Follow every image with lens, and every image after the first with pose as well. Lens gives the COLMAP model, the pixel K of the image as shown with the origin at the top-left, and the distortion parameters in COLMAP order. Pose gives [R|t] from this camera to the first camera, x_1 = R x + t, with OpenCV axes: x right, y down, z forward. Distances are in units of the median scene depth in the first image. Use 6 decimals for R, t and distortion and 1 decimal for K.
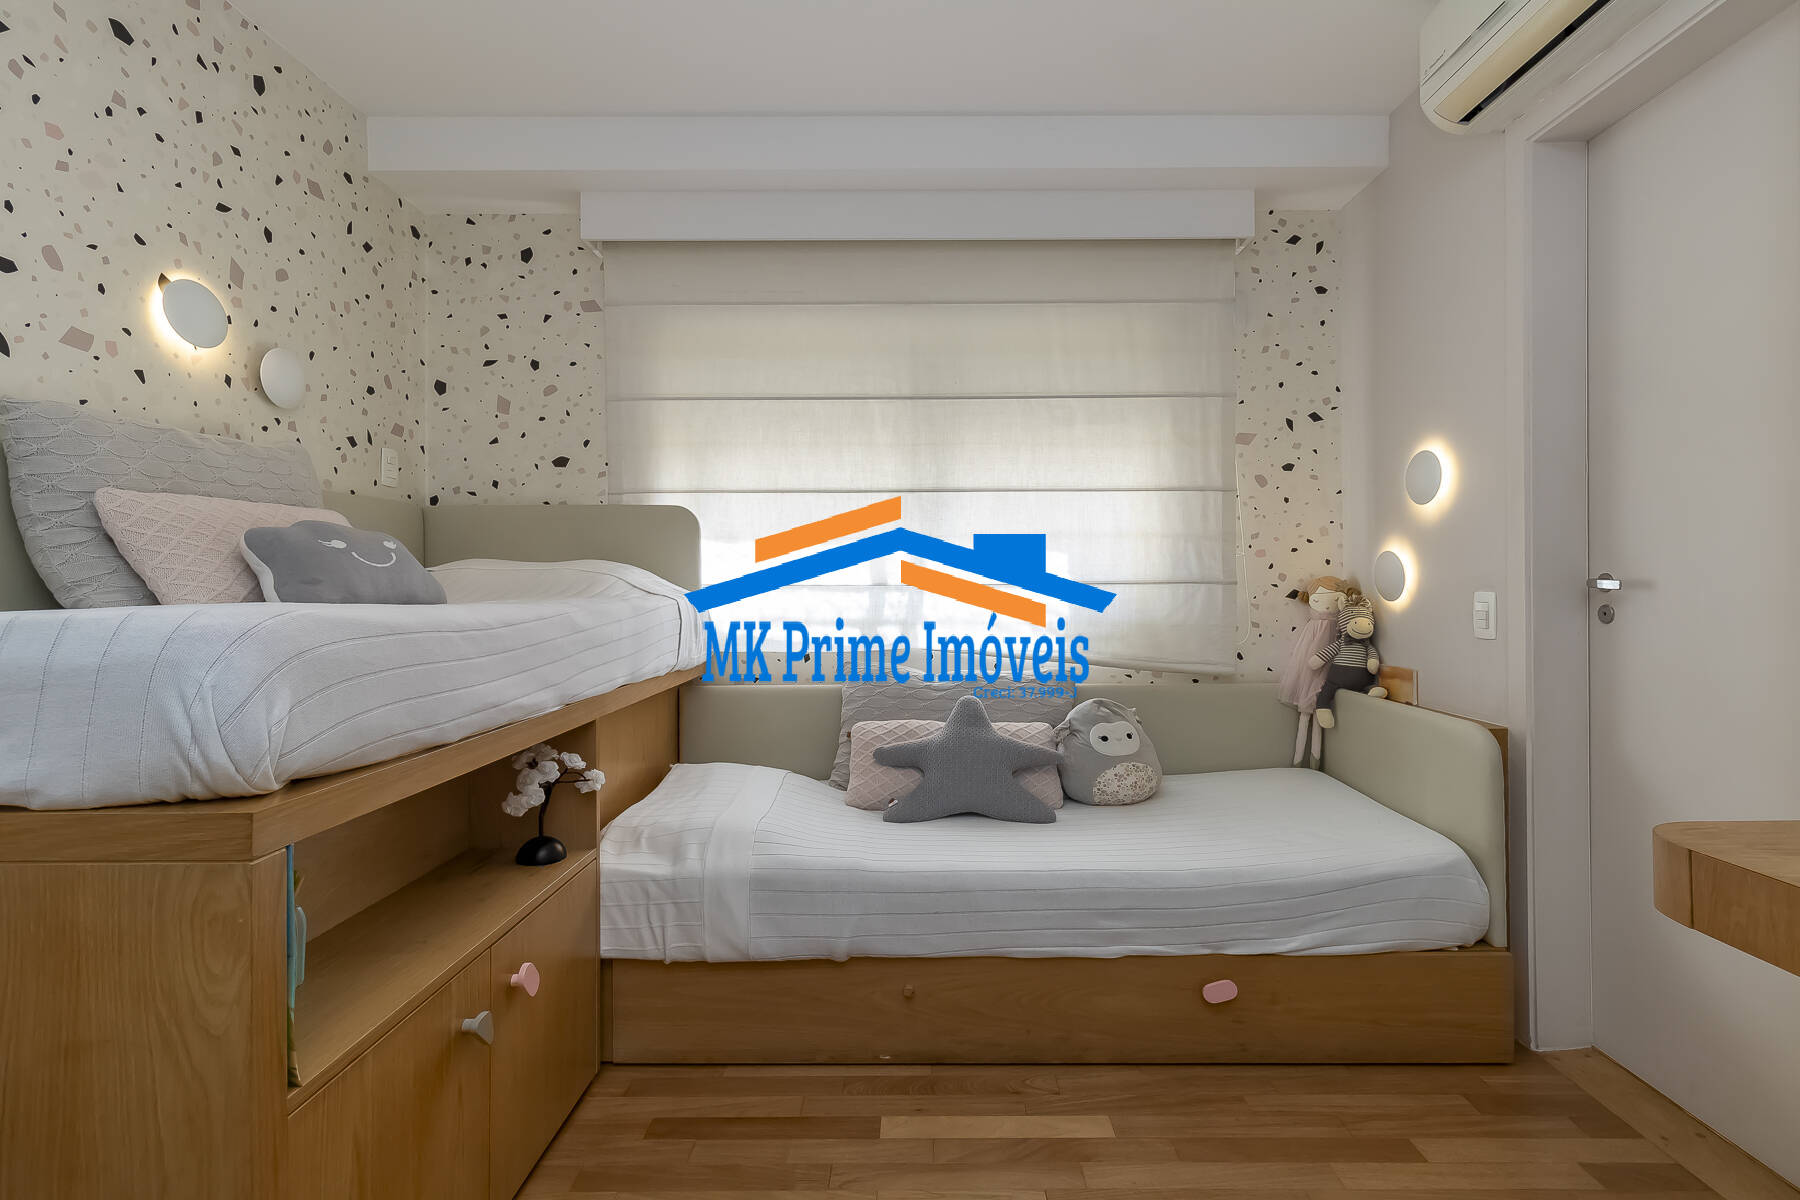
lens RADIAL K [[870.7, 0, 900.0], [0, 870.7, 600.0], [0, 0, 1]] dist [0.003308, 0.001377]
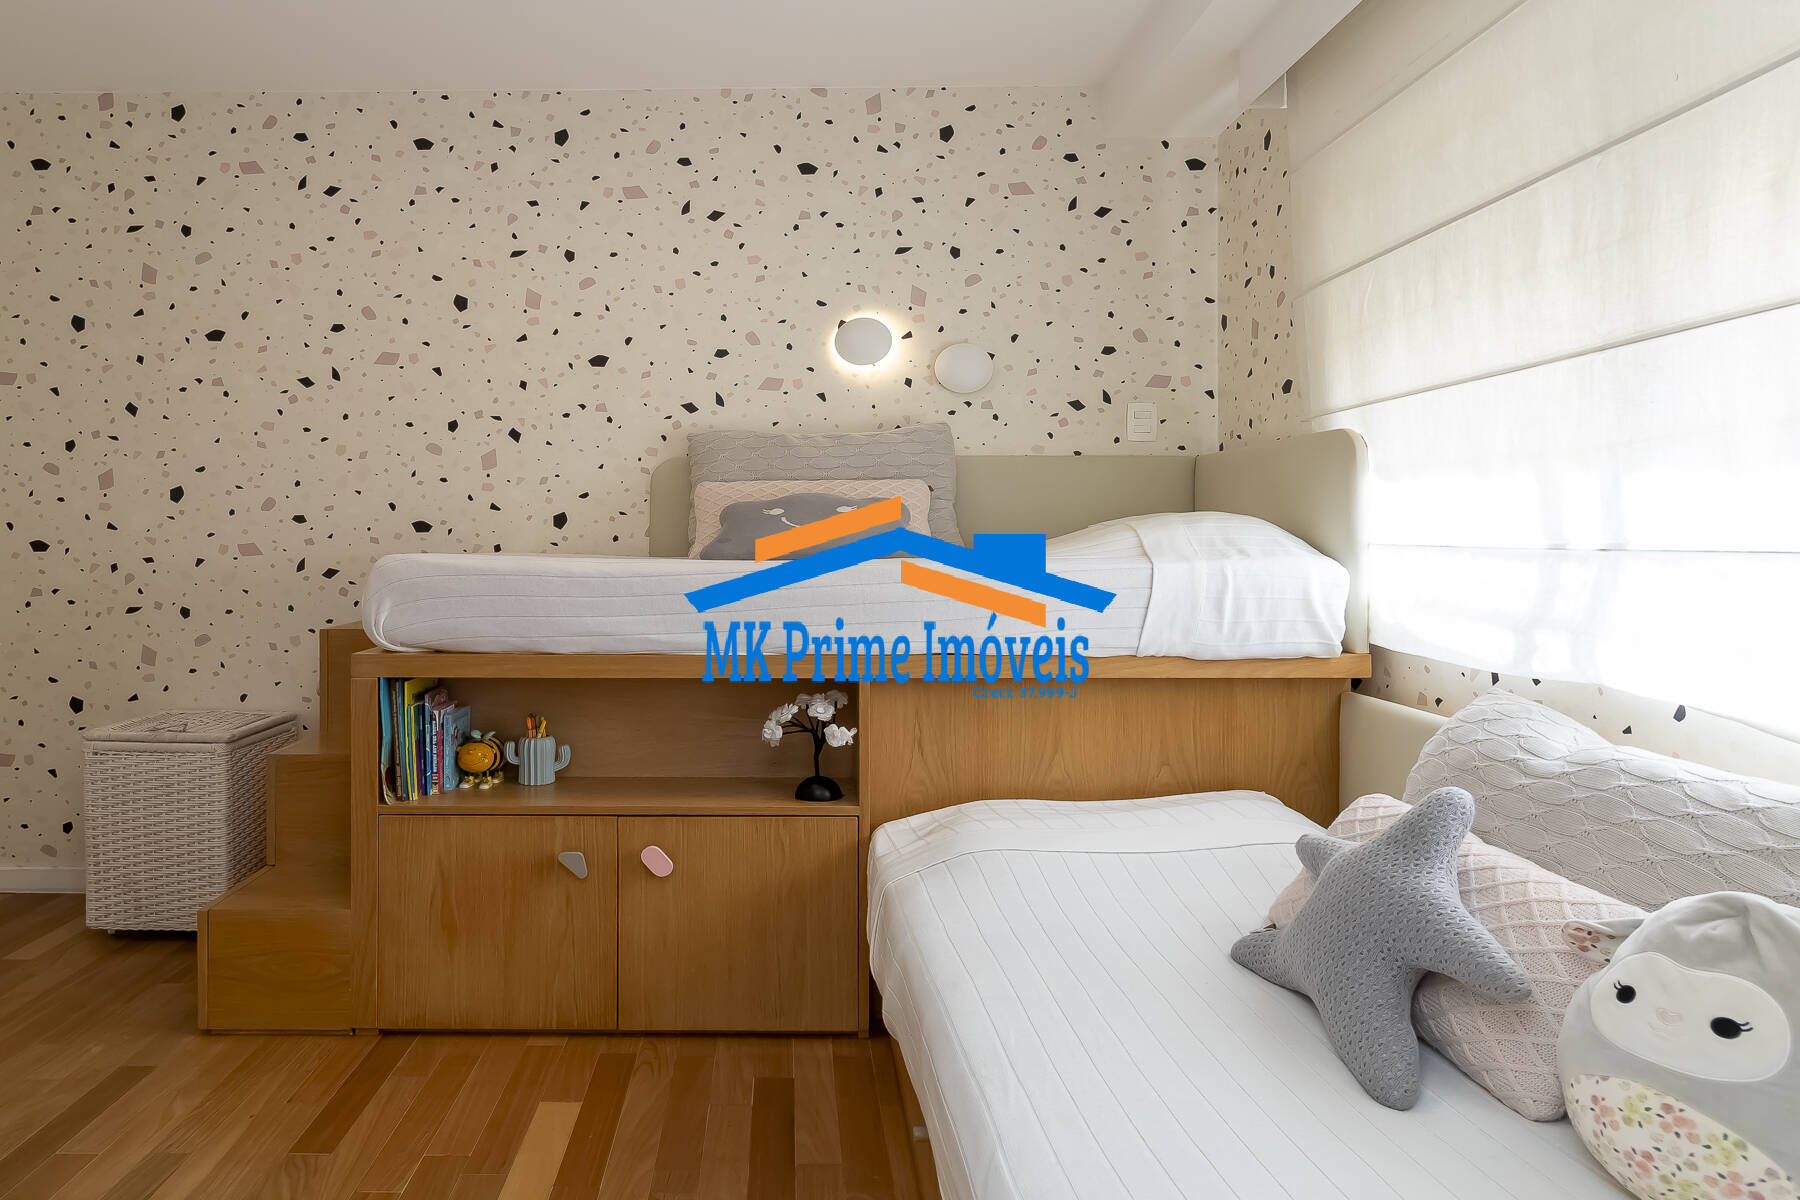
lens RADIAL K [[1042.8, 0, 898.5], [0, 1042.8, 548.4], [0, 0, 1]] dist [0.003241, 0.000600]
pose [[0.129470, 0.012044, -0.991510, 0.420699], [-0.016961, 0.999807, 0.009930, -0.012247], [0.991438, 0.015532, 0.129649, 0.441869]]
